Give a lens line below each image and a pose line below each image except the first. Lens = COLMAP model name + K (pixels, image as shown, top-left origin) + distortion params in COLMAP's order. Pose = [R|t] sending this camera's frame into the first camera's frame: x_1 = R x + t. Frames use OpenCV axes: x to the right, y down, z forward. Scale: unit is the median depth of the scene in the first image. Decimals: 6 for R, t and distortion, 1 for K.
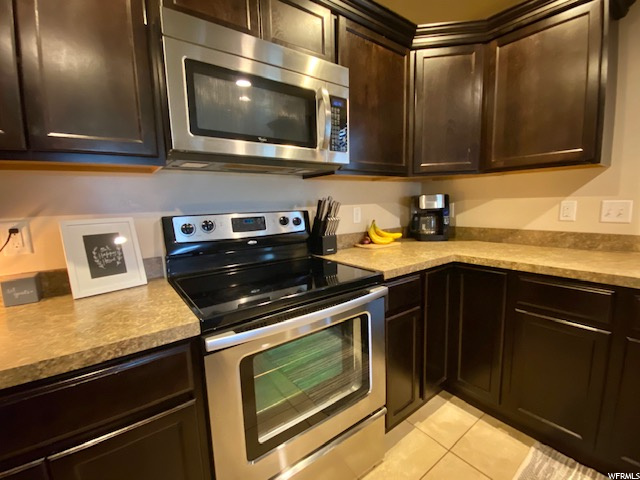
lens RADIAL K [[283.0, 0, 318.9], [0, 283.0, 243.2], [0, 0, 1]] dist [0.014029, -0.008048]
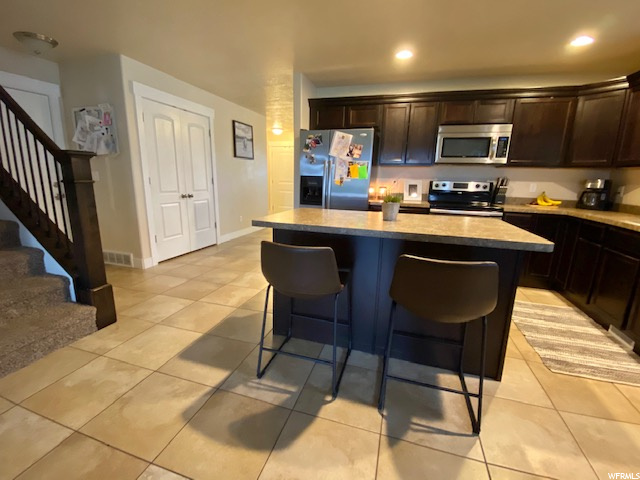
lens RADIAL K [[283.0, 0, 319.3], [0, 283.0, 240.5], [0, 0, 1]] dist [0.014029, -0.008048]
pose [[0.602010, 0.221182, -0.767244, 1.066790], [-0.158412, 0.974854, 0.156735, 0.213103], [0.782617, 0.027185, 0.621909, -1.599106]]
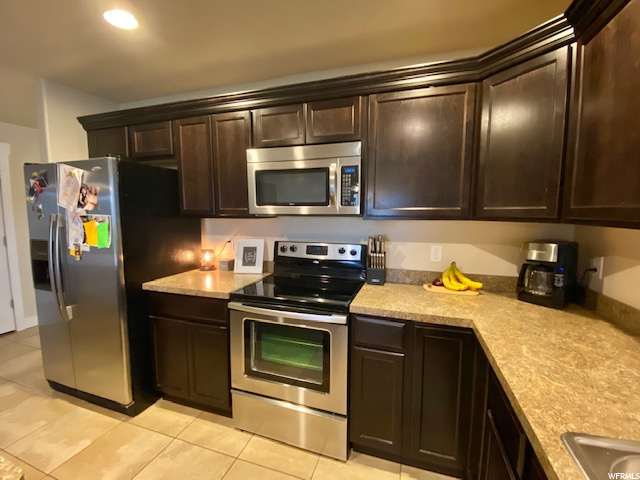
lens RADIAL K [[283.0, 0, 315.6], [0, 283.0, 240.8], [0, 0, 1]] dist [0.014029, -0.008048]
pose [[0.571216, 0.114620, -0.812757, 0.947516], [-0.137433, 0.989579, 0.042967, -0.177949], [0.809212, 0.087156, 0.581016, 0.117900]]
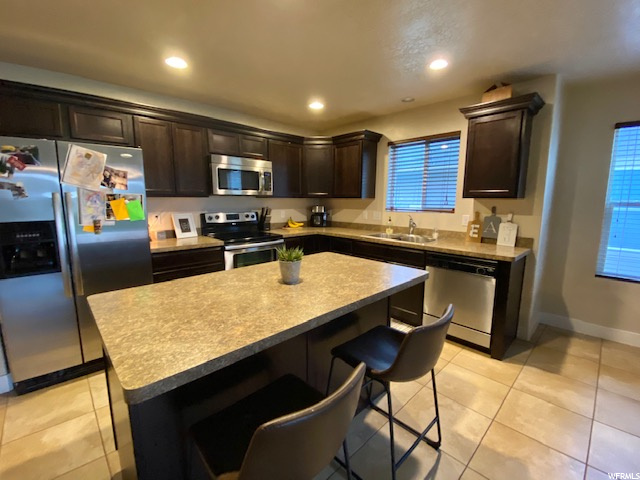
lens RADIAL K [[283.0, 0, 322.1], [0, 283.0, 240.5], [0, 0, 1]] dist [0.014029, -0.008048]
pose [[0.991856, 0.018941, 0.125945, 0.226586], [-0.019359, 0.999810, 0.002095, 0.122184], [-0.125882, -0.004516, 0.992035, -1.596595]]
